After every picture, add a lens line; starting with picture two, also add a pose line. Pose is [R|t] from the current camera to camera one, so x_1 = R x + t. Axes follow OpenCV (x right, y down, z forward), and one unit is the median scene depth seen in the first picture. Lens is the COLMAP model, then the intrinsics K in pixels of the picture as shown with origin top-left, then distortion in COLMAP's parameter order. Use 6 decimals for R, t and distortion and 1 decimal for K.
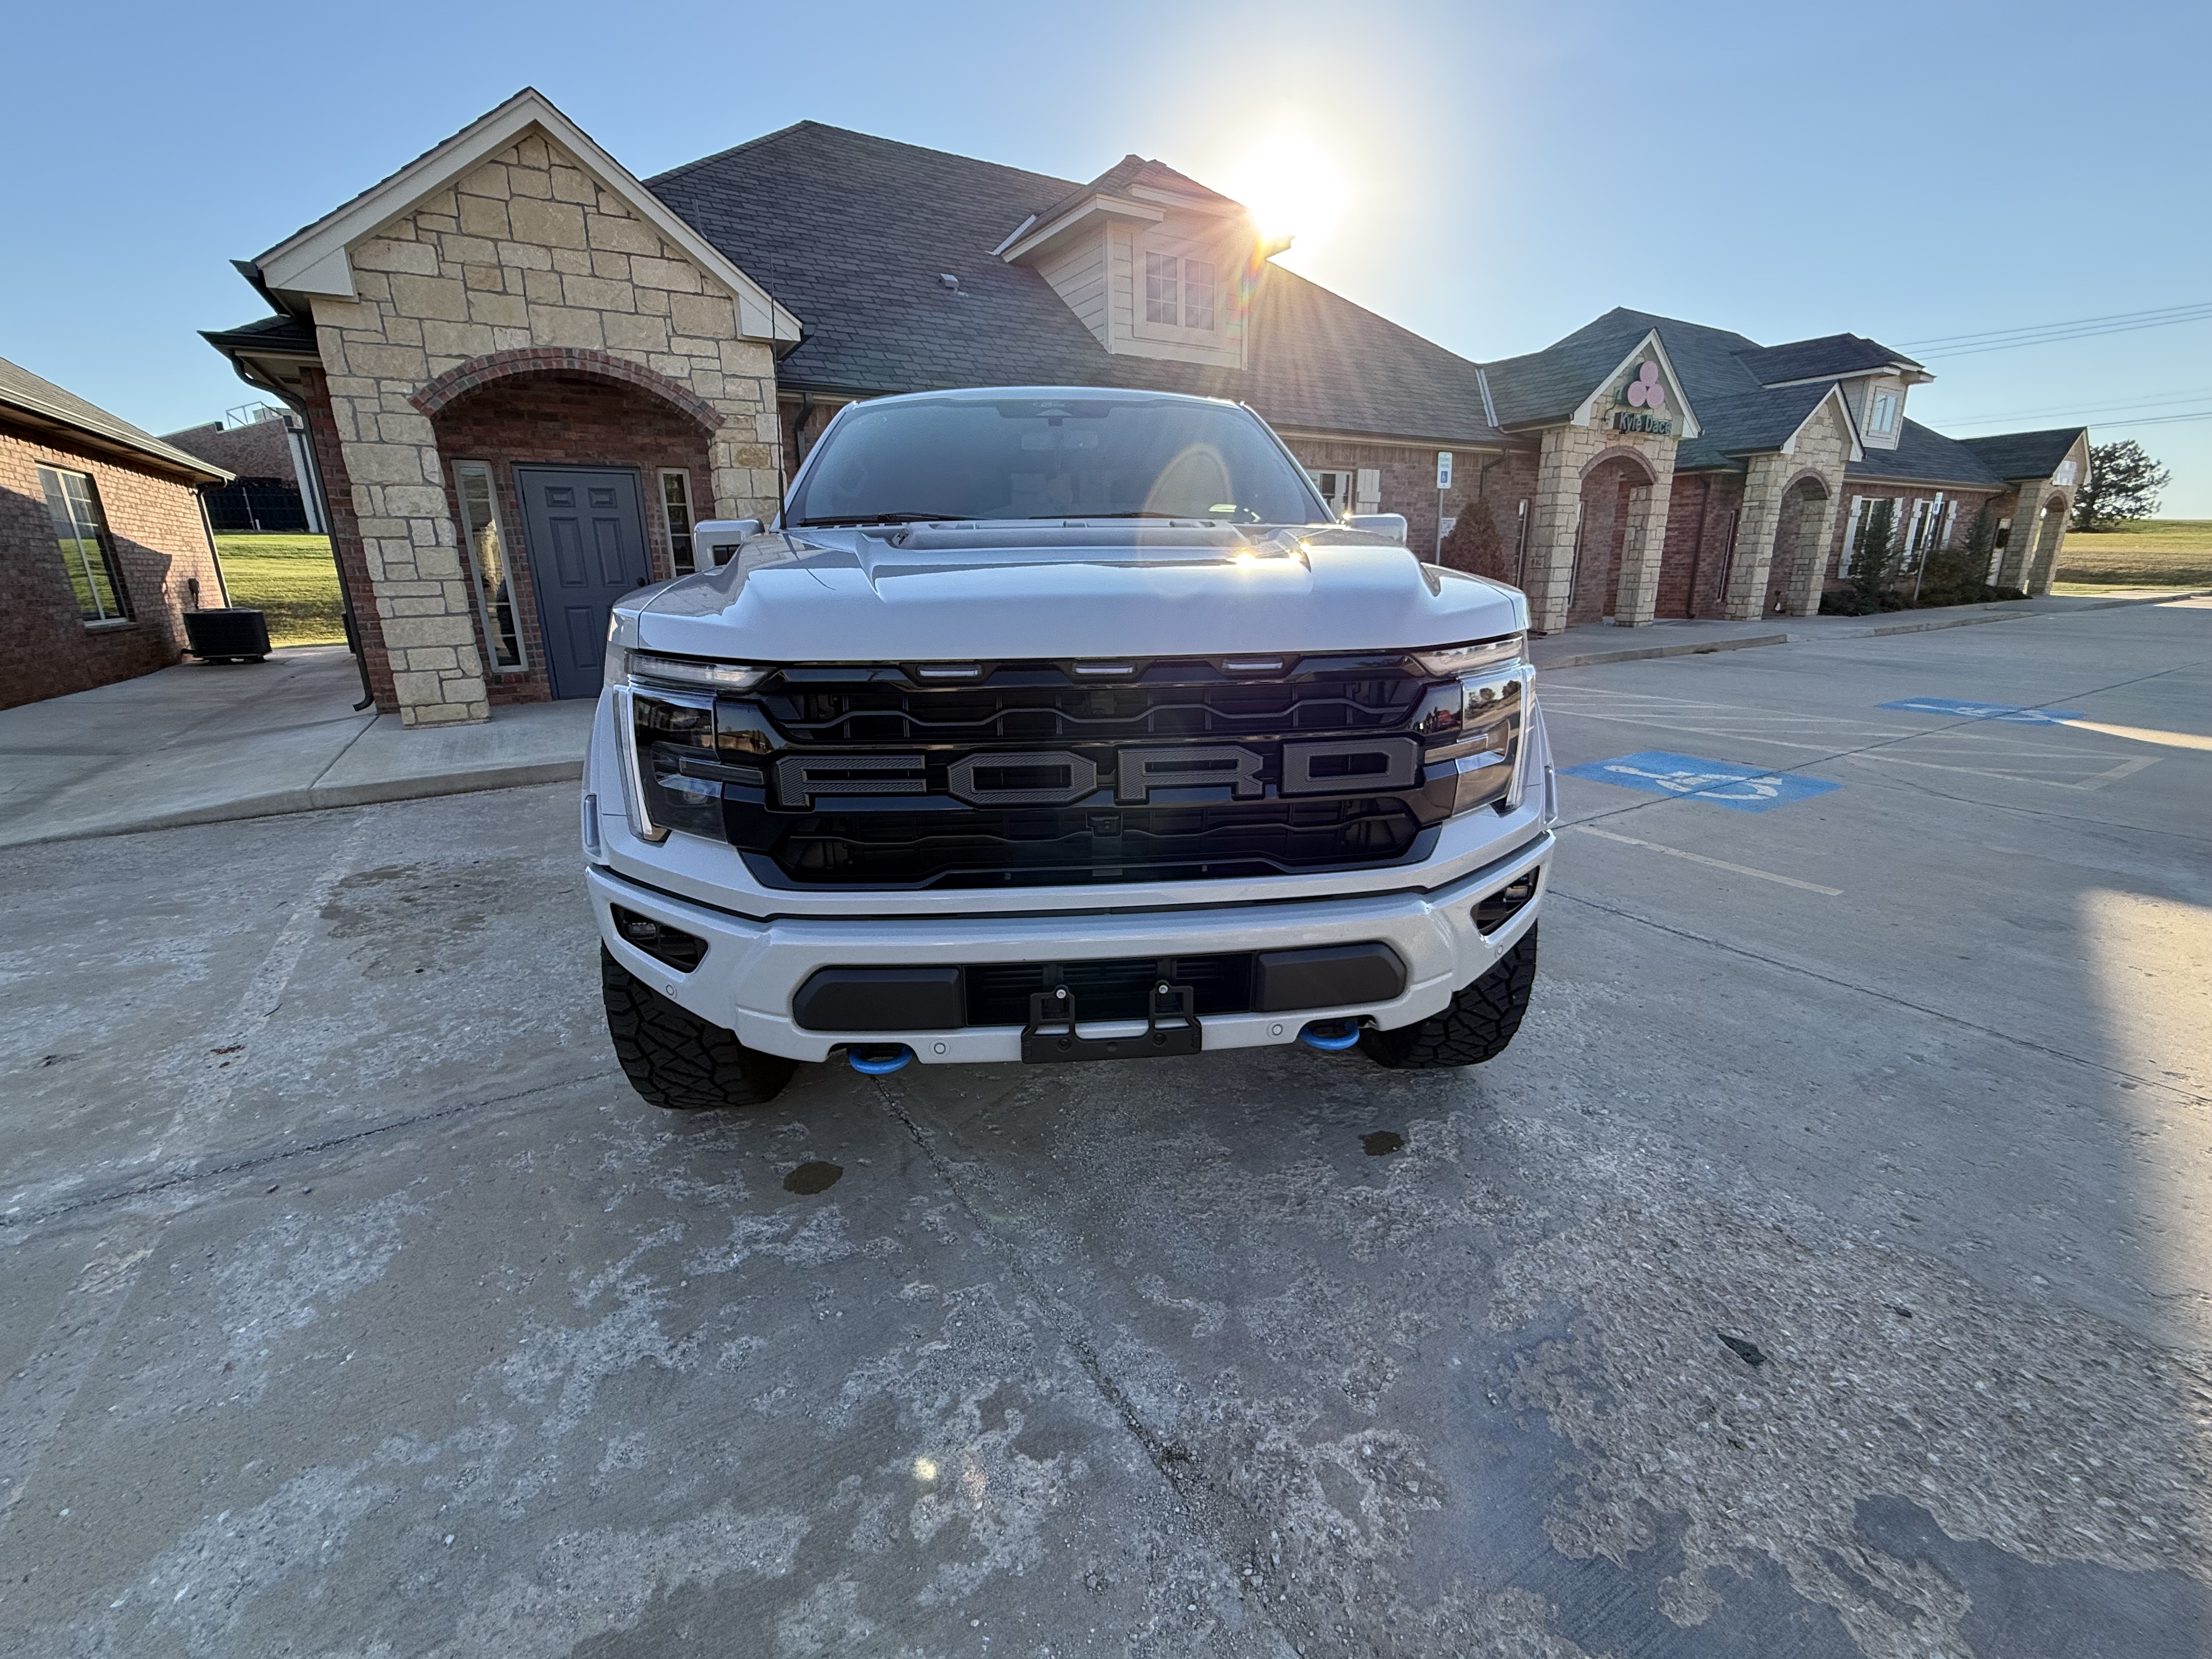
lens RADIAL K [[928.6, 0, 1105.0], [0, 928.6, 833.3], [0, 0, 1]] dist [0.000004, -0.000224]
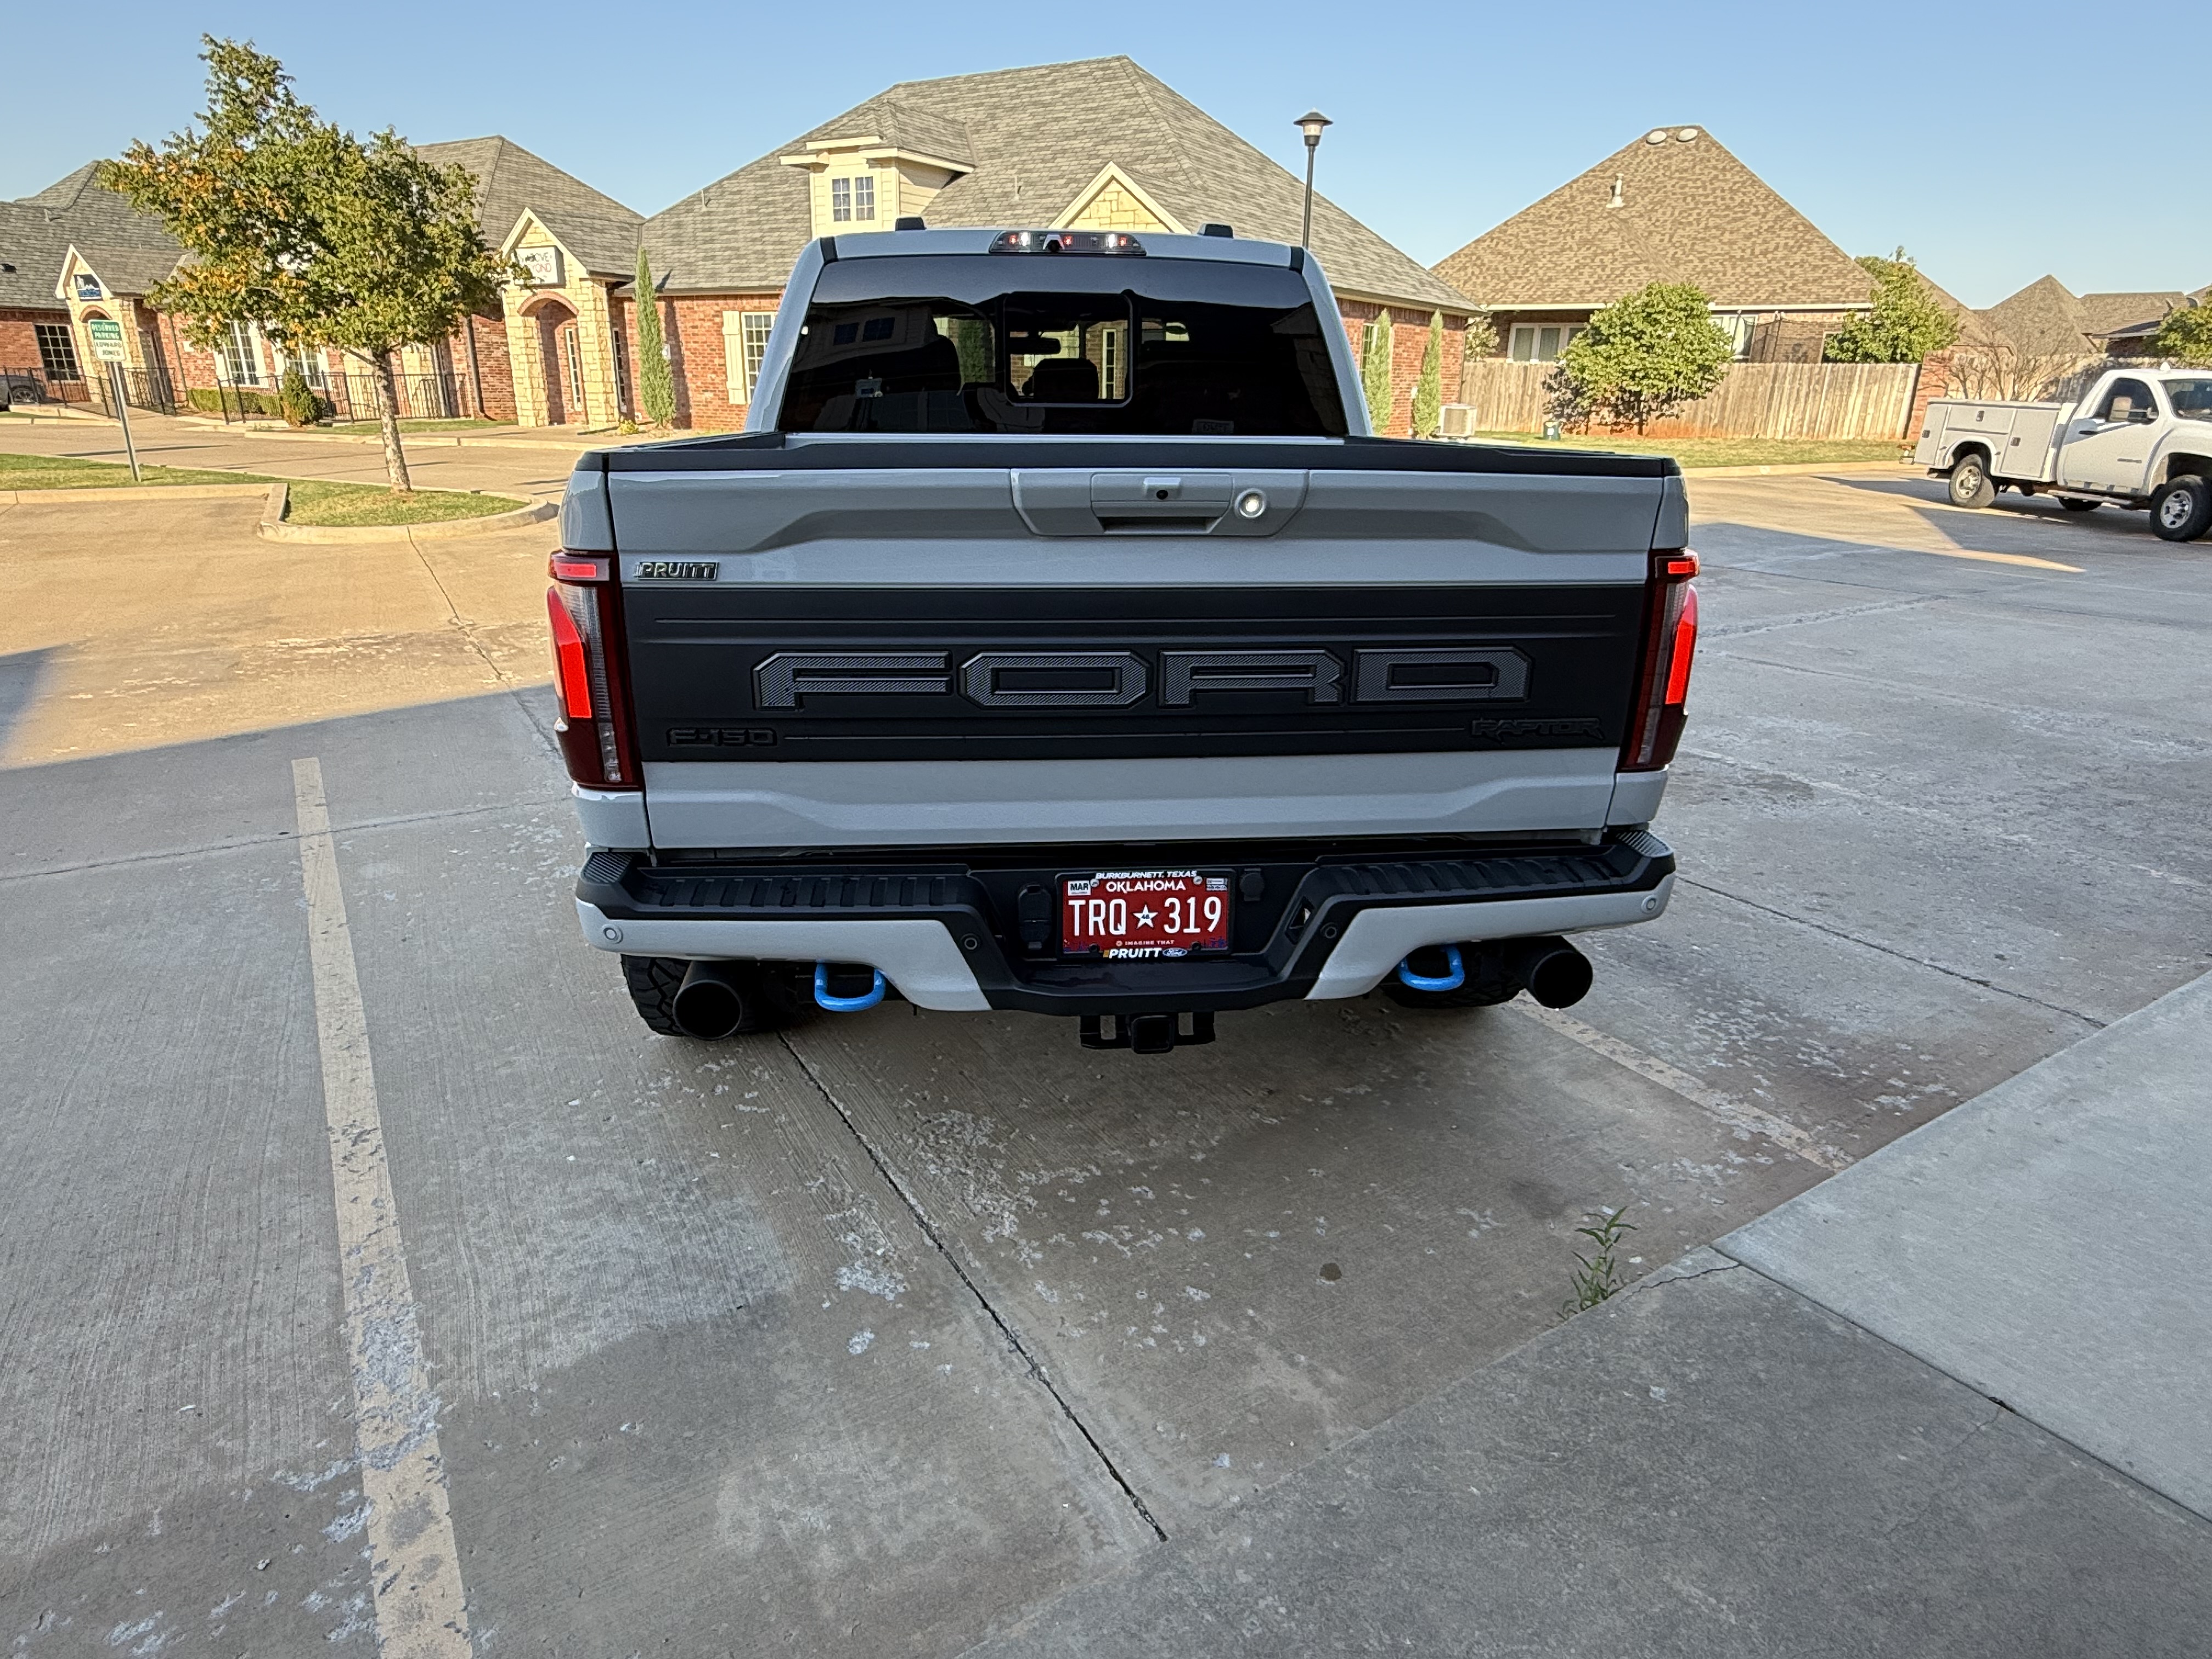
lens RADIAL K [[1284.3, 0, 1102.7], [0, 1284.3, 837.6], [0, 0, 1]] dist [0.000113, 0.000776]
pose [[-0.999971, 0.003288, -0.006831, -0.061343], [-0.001310, 0.812556, 0.582882, -0.408909], [0.007468, 0.582874, -0.812528, 1.283771]]
